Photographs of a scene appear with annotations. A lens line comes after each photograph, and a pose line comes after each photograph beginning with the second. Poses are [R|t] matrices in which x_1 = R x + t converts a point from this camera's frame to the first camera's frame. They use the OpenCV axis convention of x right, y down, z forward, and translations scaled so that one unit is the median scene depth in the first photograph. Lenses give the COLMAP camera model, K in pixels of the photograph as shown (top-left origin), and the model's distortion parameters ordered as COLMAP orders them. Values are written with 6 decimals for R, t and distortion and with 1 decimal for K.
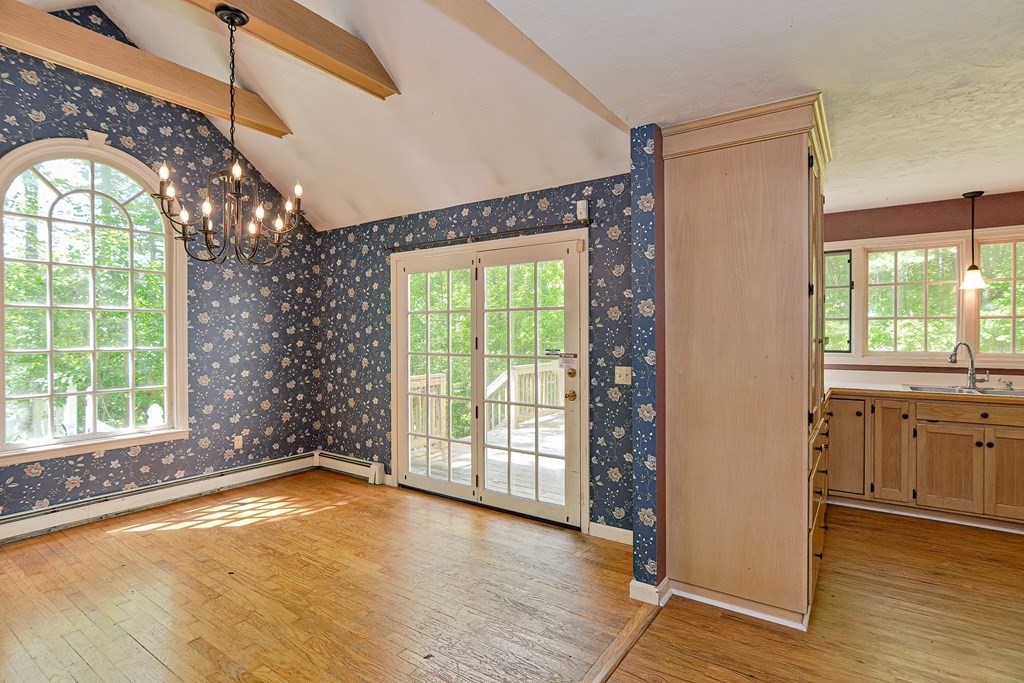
lens RADIAL K [[504.2, 0, 511.1], [0, 504.2, 339.2], [0, 0, 1]] dist [-0.023936, 0.013244]
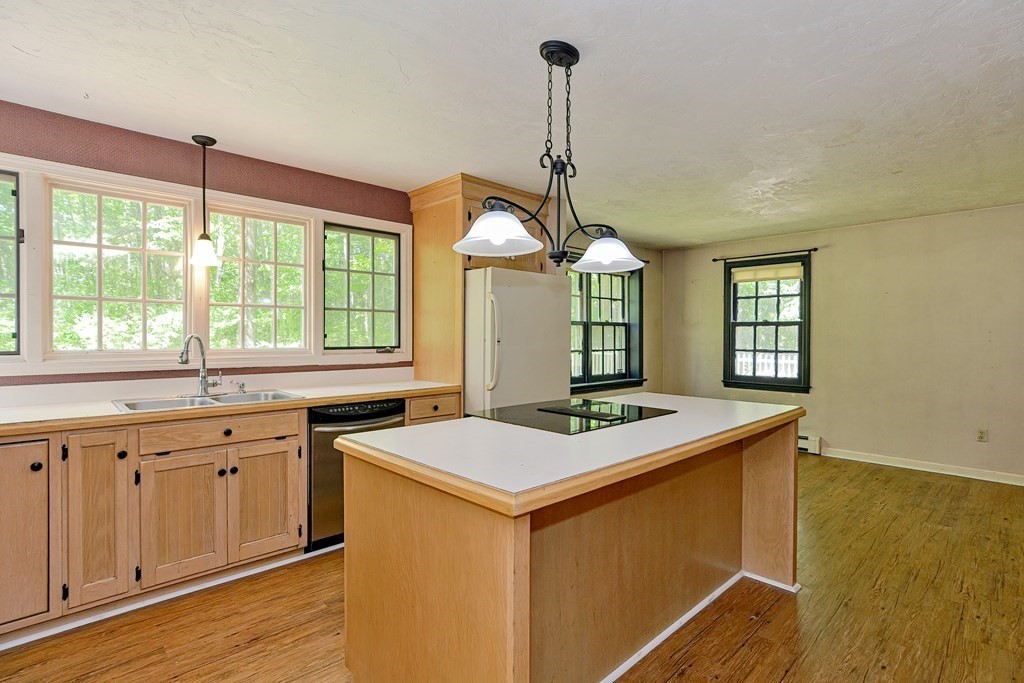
lens RADIAL K [[504.2, 0, 511.1], [0, 504.2, 339.2], [0, 0, 1]] dist [-0.023936, 0.013244]
pose [[0.204497, -0.006070, 0.978848, 0.276514], [0.007006, 0.999964, 0.004737, 0.012004], [-0.978842, 0.005889, 0.204532, 0.390353]]
